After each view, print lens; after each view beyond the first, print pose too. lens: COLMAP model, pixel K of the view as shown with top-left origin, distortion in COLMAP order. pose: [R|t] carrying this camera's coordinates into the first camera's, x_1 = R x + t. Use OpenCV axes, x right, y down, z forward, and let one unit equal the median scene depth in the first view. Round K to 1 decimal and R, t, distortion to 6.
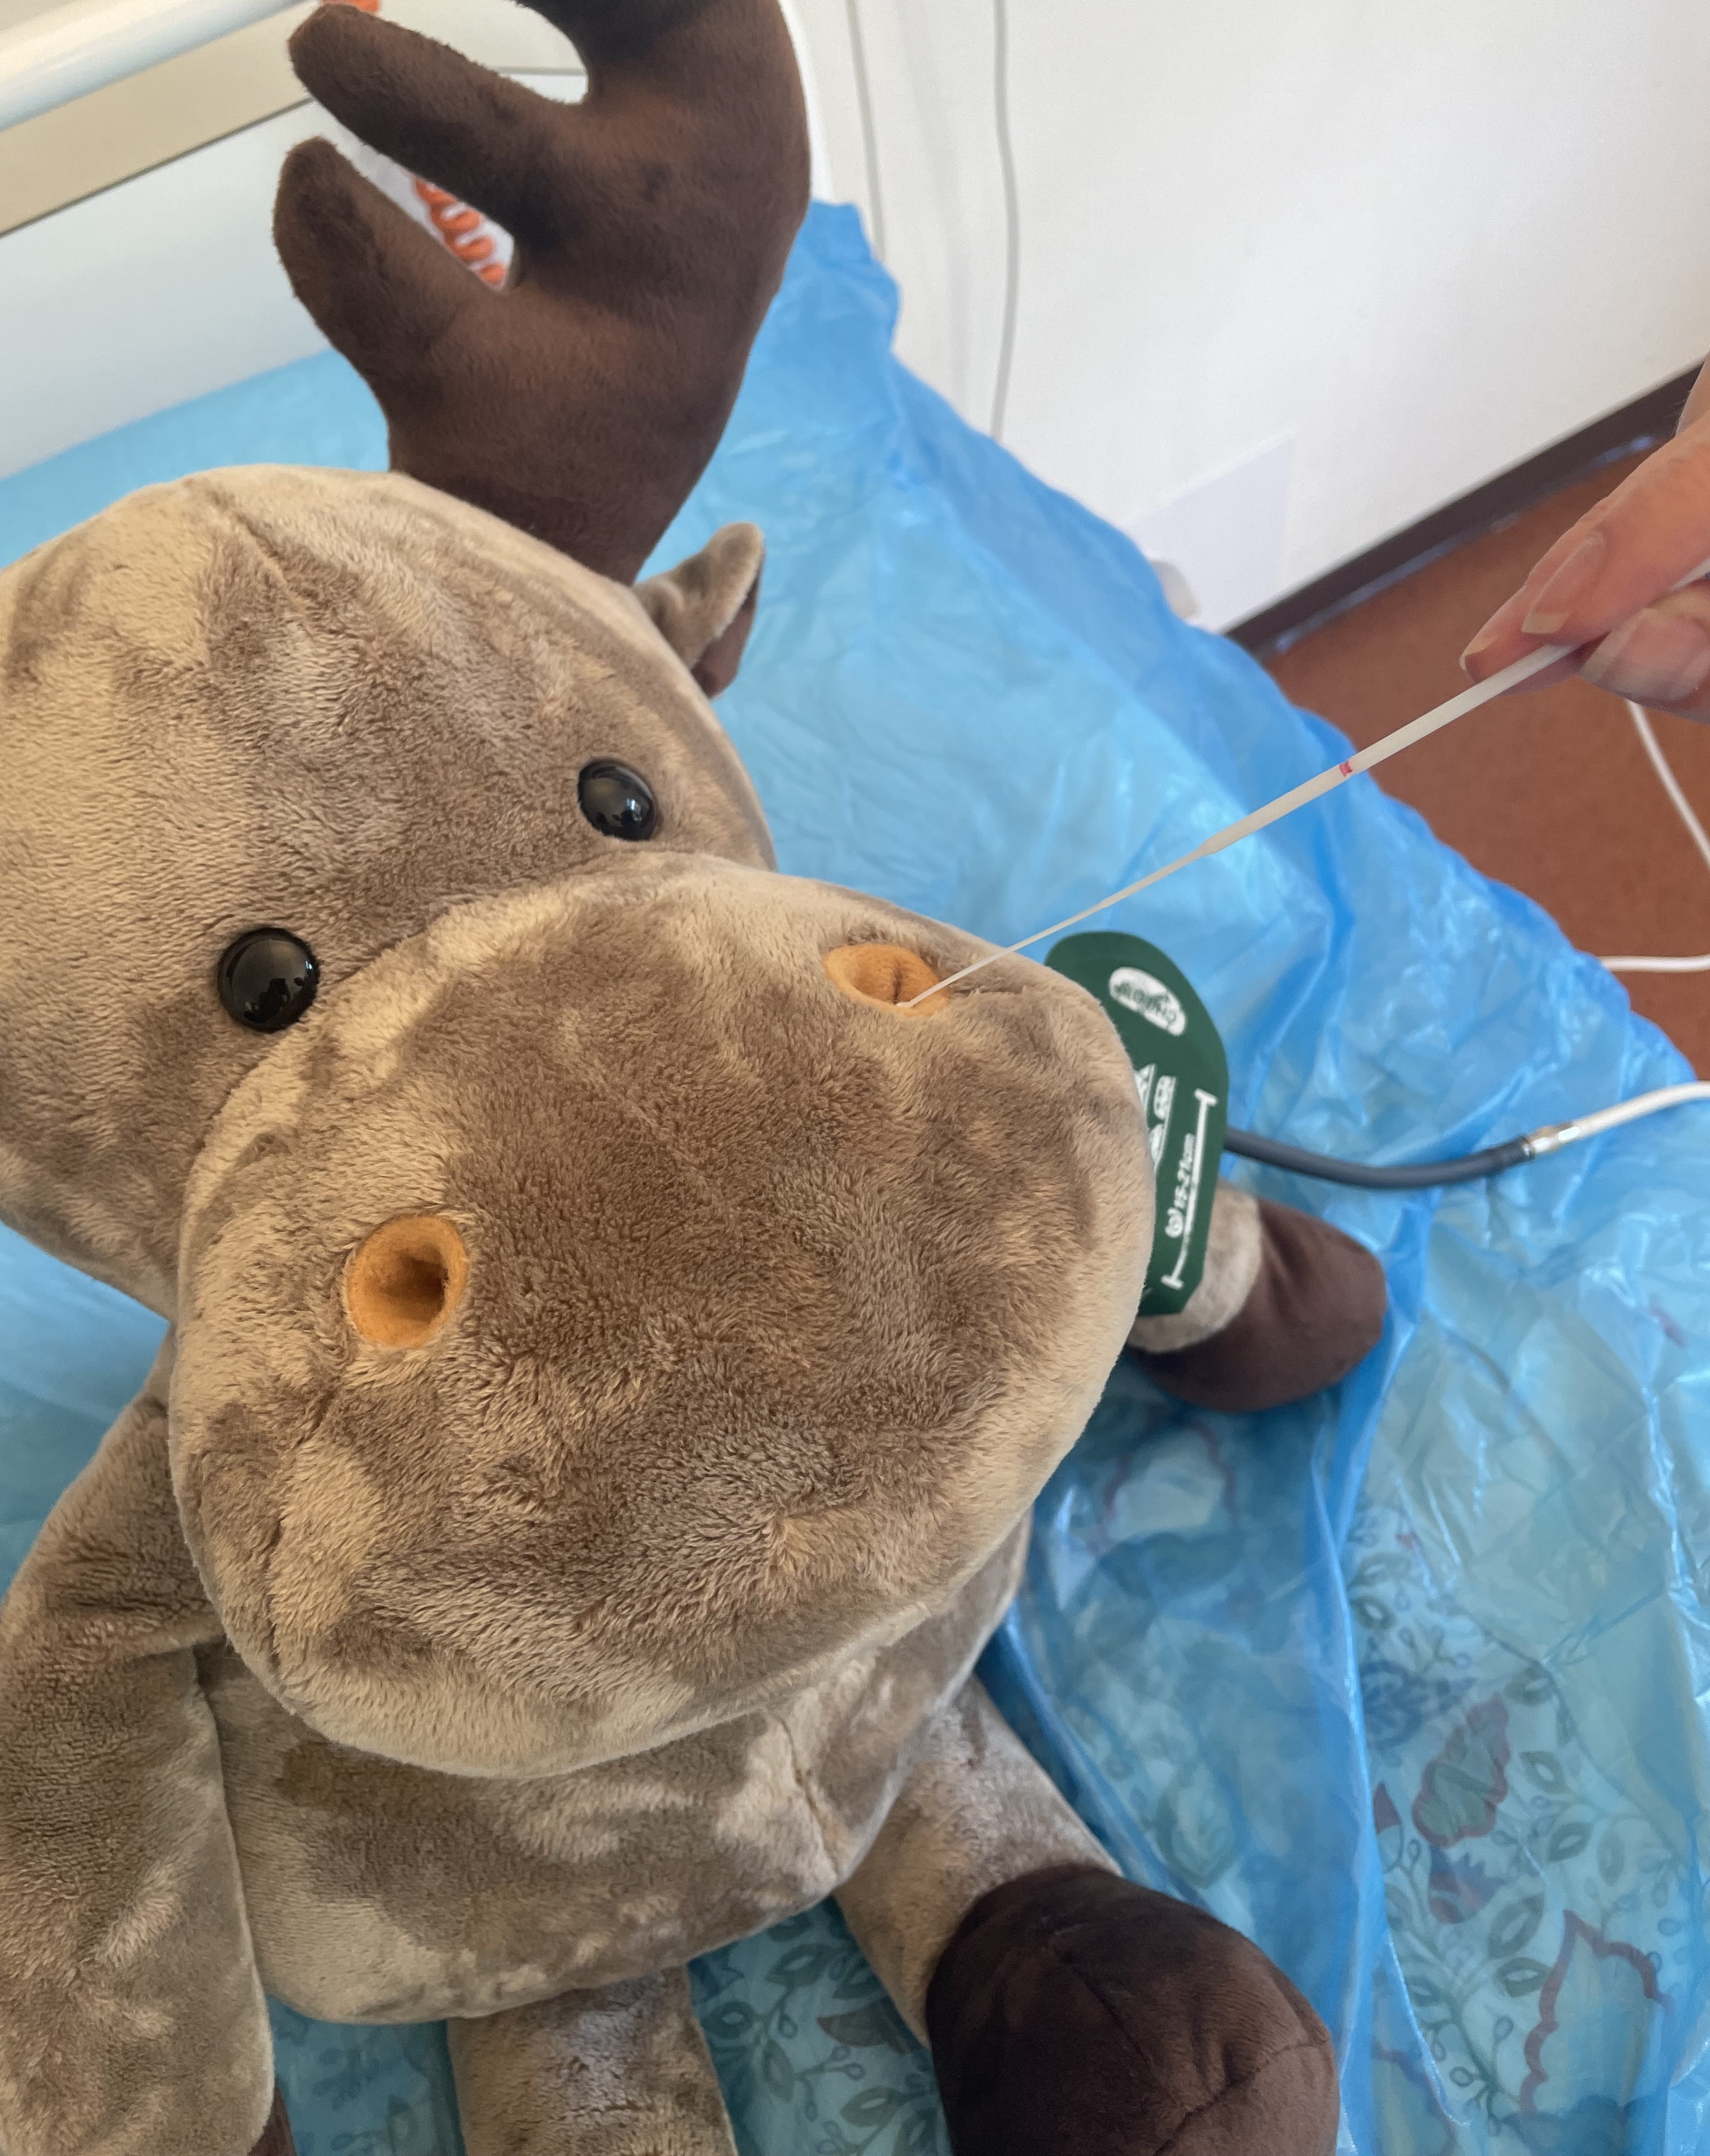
lens RADIAL K [[1784.7, 0, 894.3], [0, 1784.7, 1010.8], [0, 0, 1]] dist [0.057593, -0.086170]
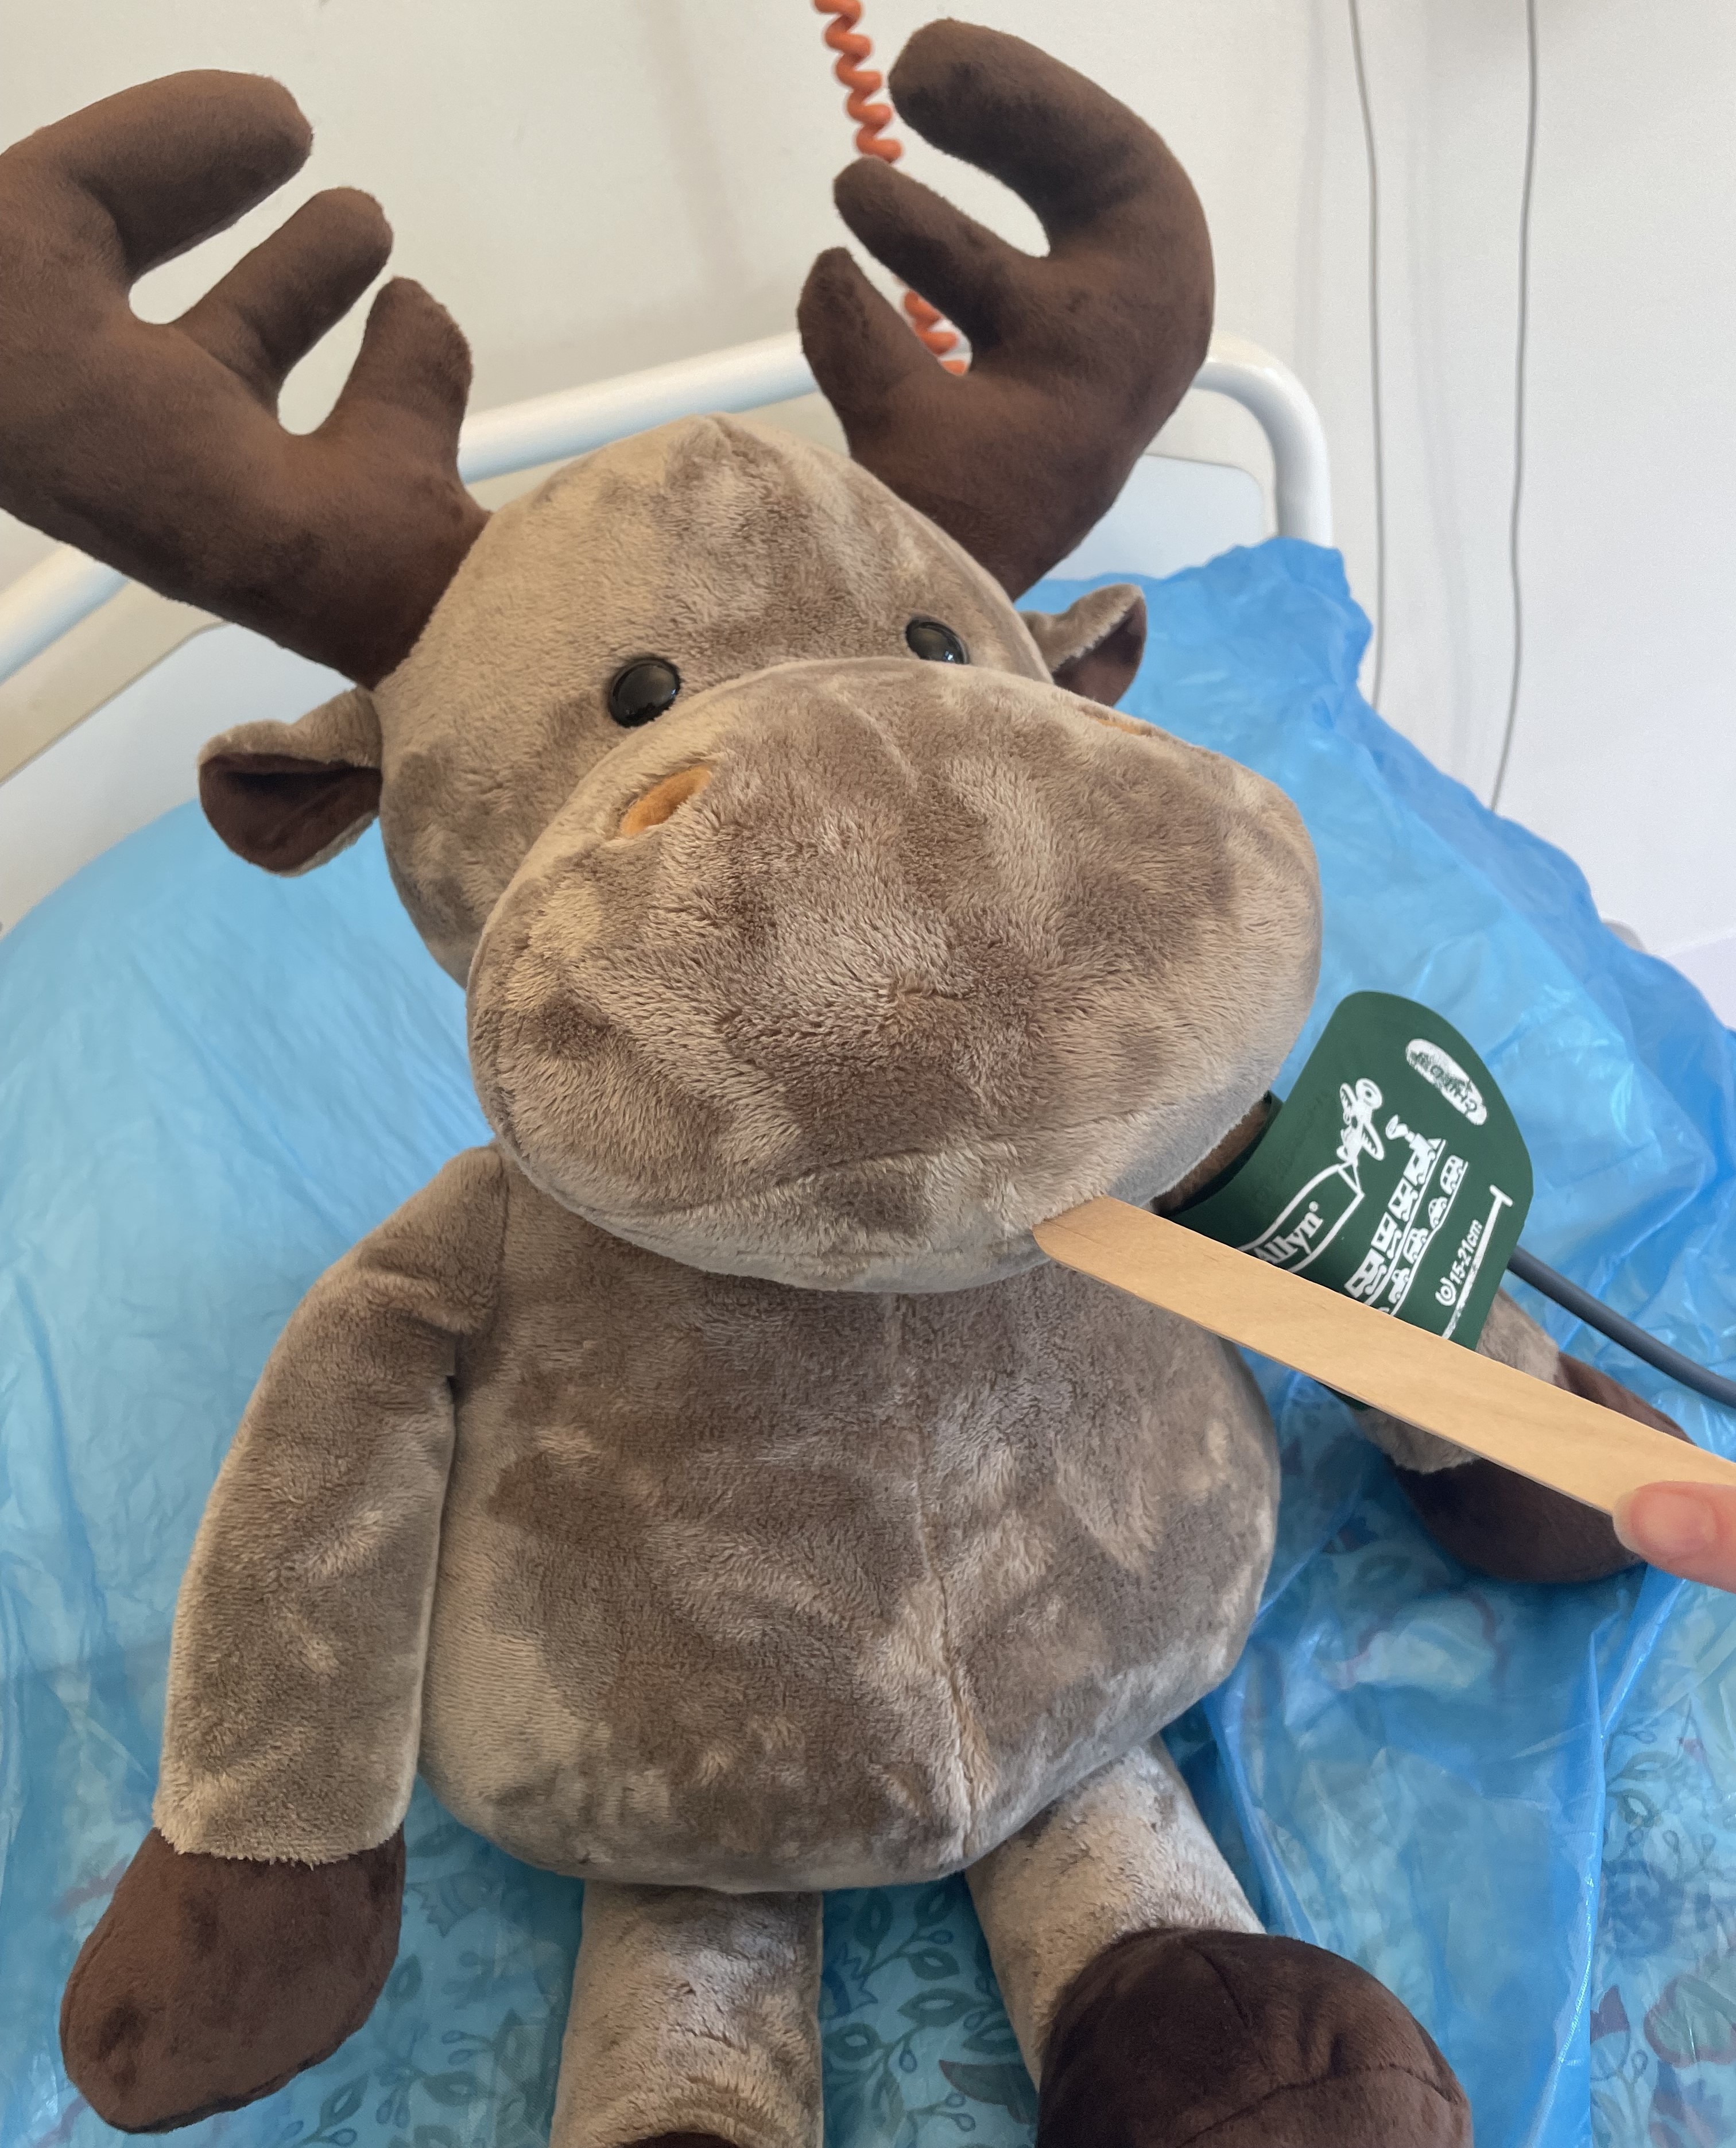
lens RADIAL K [[1872.8, 0, 926.6], [0, 1872.8, 1002.0], [0, 0, 1]] dist [0.110878, -0.292509]
pose [[0.948403, 0.114206, -0.295786, 0.277742], [-0.209639, 0.925736, -0.314744, 0.572647], [0.237874, 0.360512, 0.901913, -0.115336]]
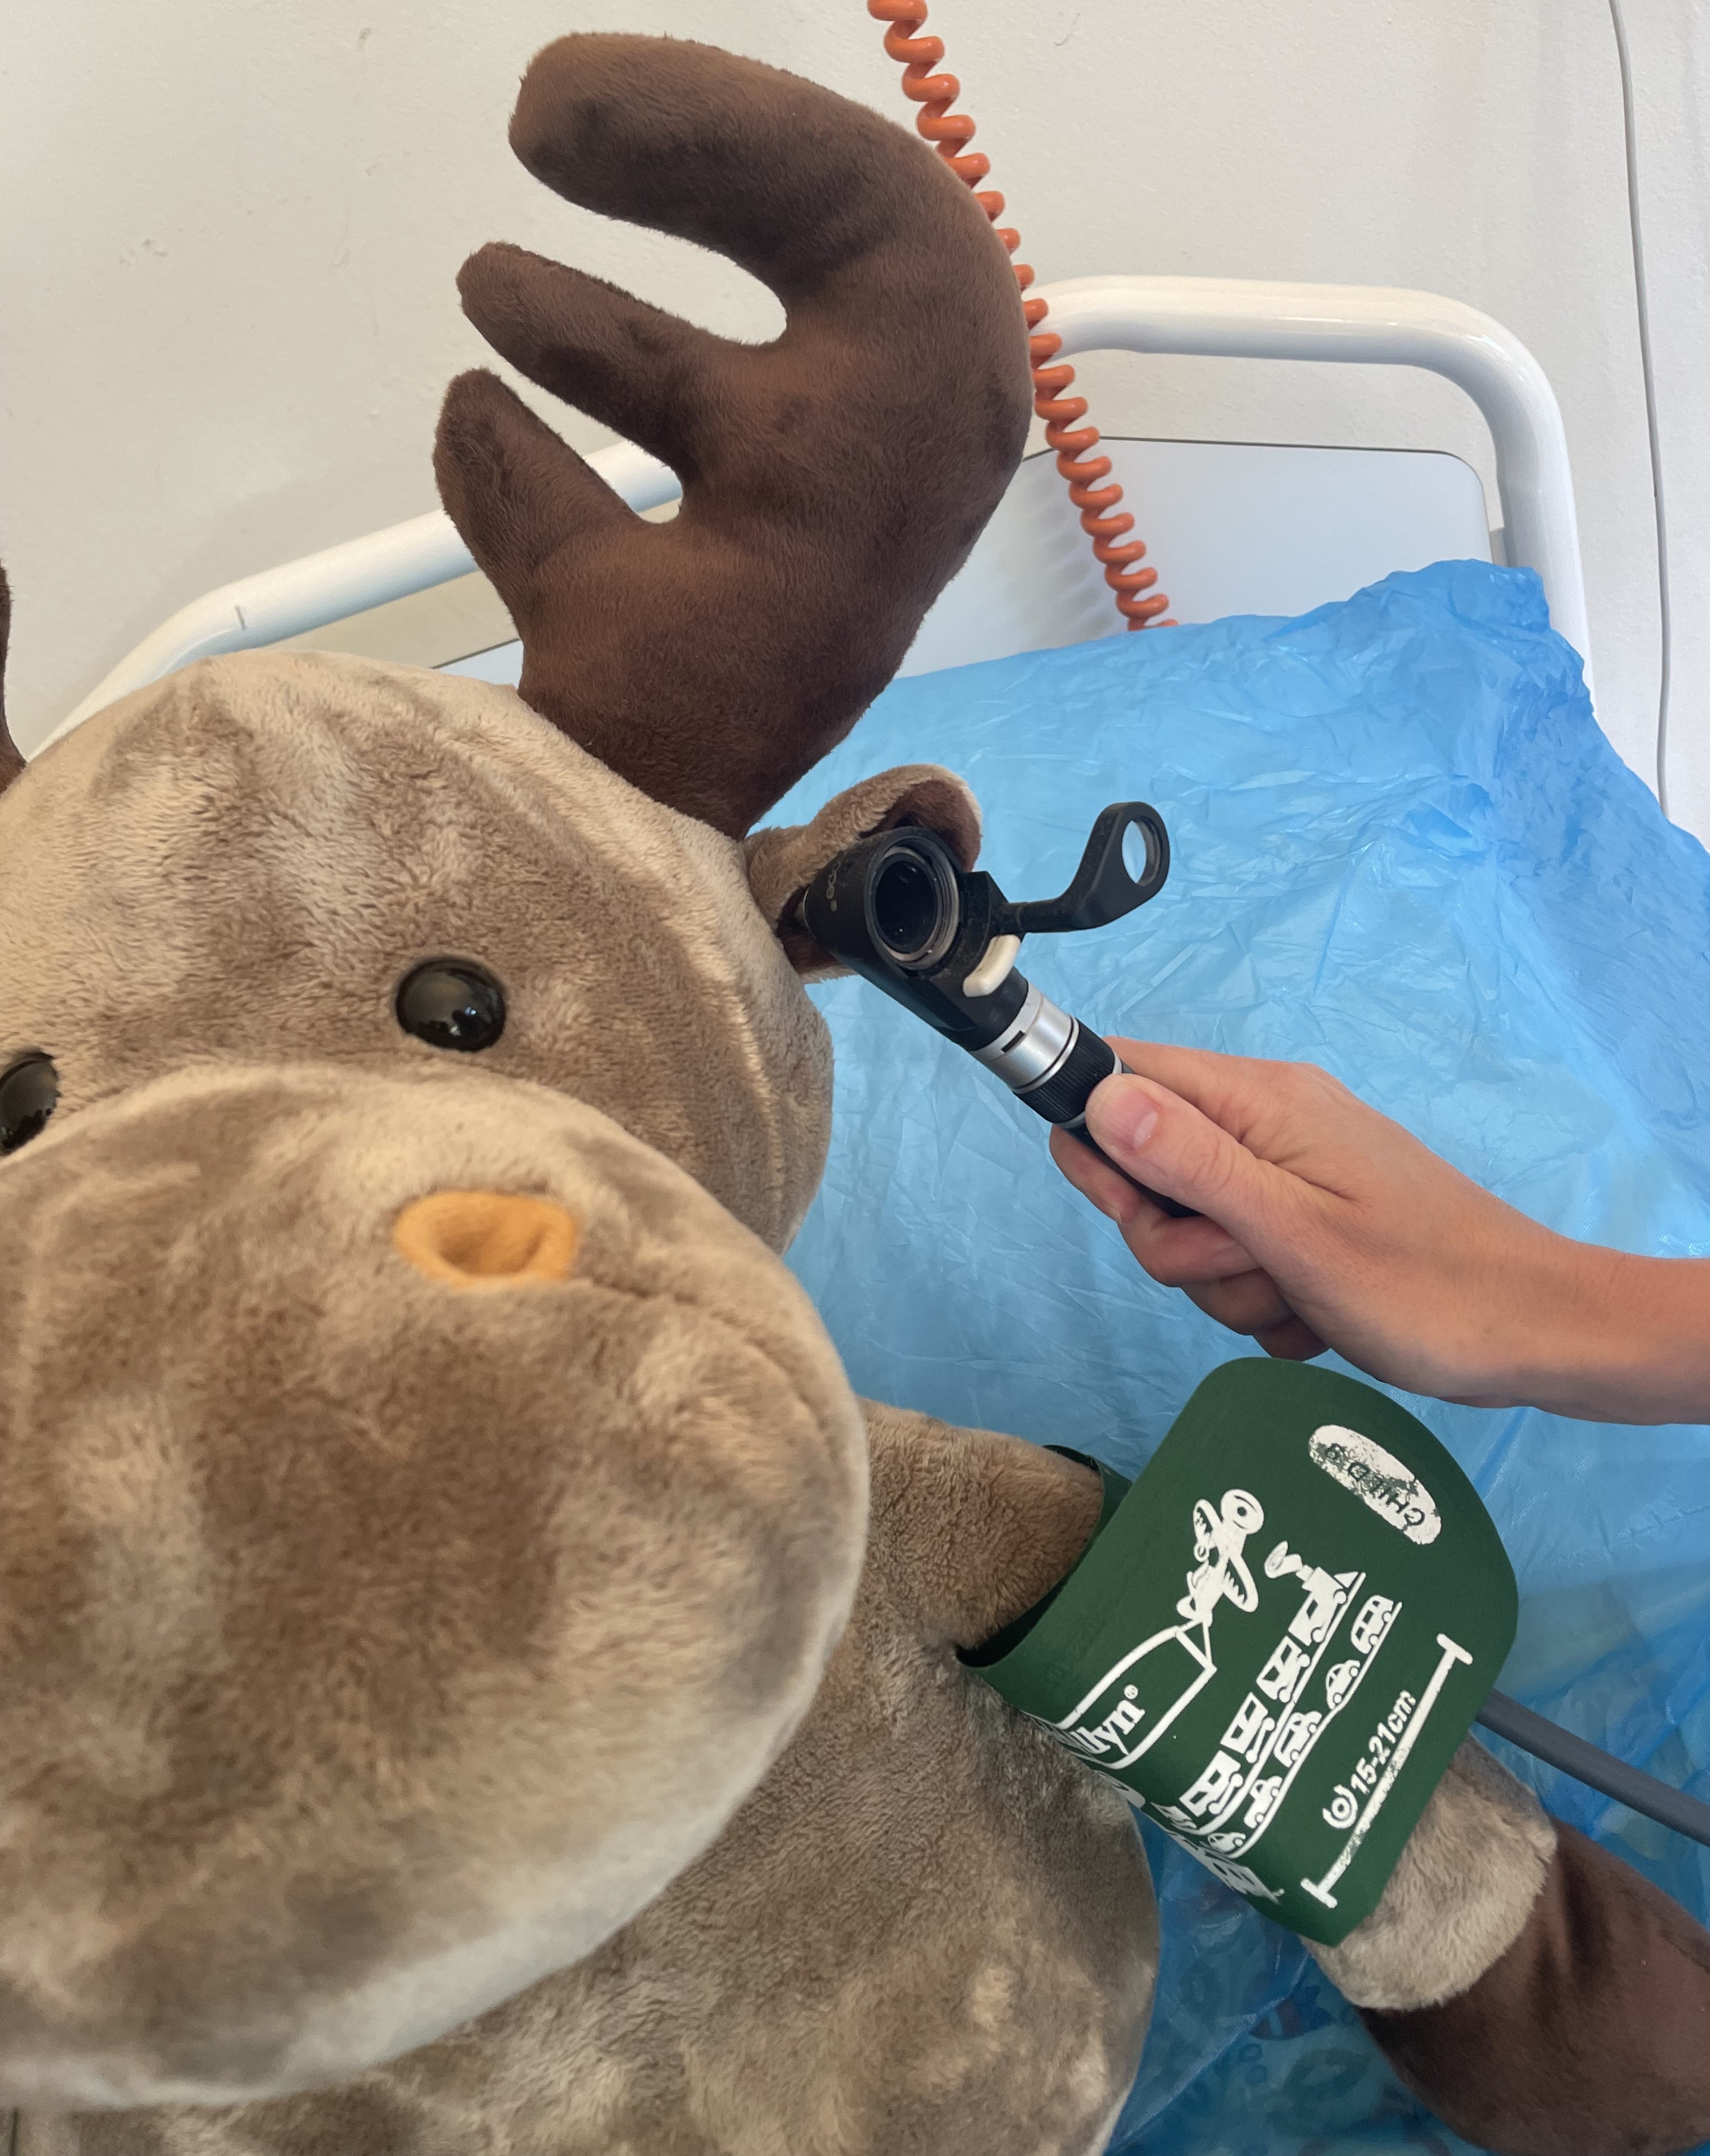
lens RADIAL K [[1784.7, 0, 894.3], [0, 1784.7, 1010.8], [0, 0, 1]] dist [0.057593, -0.086170]
pose [[0.835894, 0.143017, -0.529932, 0.539592], [-0.262641, 0.951975, -0.157362, -0.034534], [0.481977, 0.270720, 0.833312, 0.391065]]
